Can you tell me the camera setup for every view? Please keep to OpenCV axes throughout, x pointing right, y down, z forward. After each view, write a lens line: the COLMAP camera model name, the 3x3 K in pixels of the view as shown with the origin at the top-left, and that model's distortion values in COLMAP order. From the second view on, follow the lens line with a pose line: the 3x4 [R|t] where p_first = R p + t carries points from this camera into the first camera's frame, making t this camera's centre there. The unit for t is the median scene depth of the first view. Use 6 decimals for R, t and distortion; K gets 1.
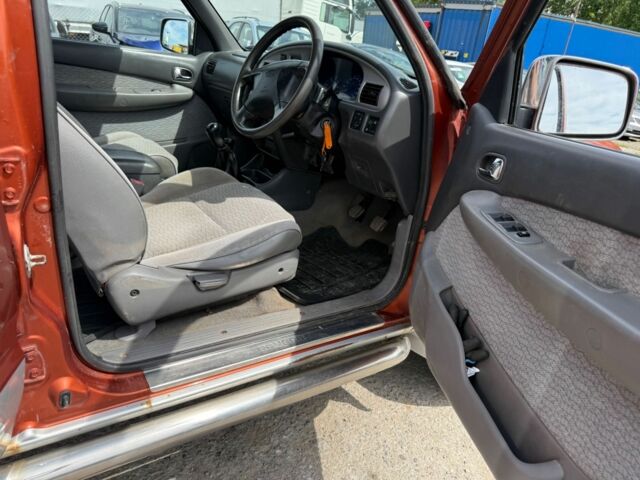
lens RADIAL K [[456.6, 0, 323.9], [0, 456.6, 243.3], [0, 0, 1]] dist [0.017802, -0.023826]
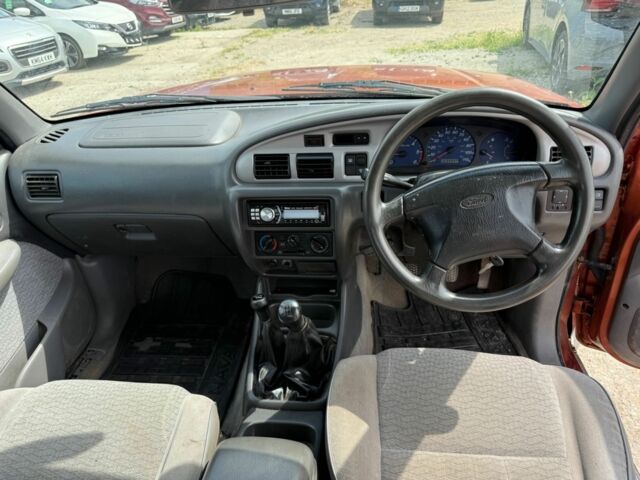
lens RADIAL K [[456.6, 0, 320.8], [0, 456.6, 237.0], [0, 0, 1]] dist [0.017802, -0.023826]
pose [[0.641109, -0.533433, 0.551751, -0.365172], [0.425858, 0.845371, 0.322478, -0.375474], [-0.638455, 0.028224, 0.769142, 0.428666]]
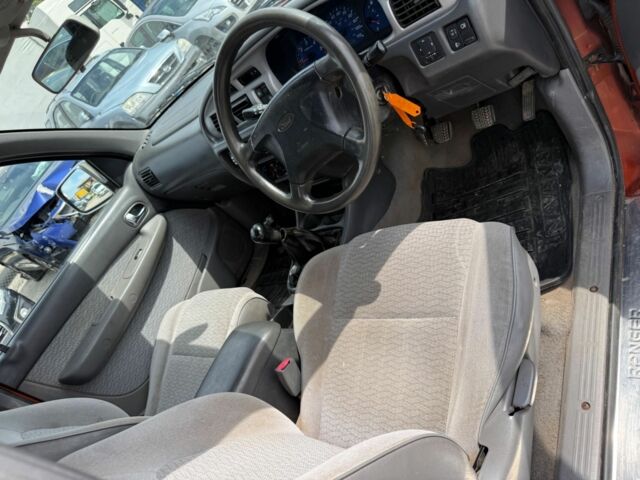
lens RADIAL K [[456.6, 0, 321.4], [0, 456.6, 243.3], [0, 0, 1]] dist [0.017802, -0.023826]
pose [[0.574010, -0.813876, -0.090101, -0.103693], [0.816244, 0.559942, 0.142162, -0.201683], [-0.065251, -0.155147, 0.985734, 0.217741]]
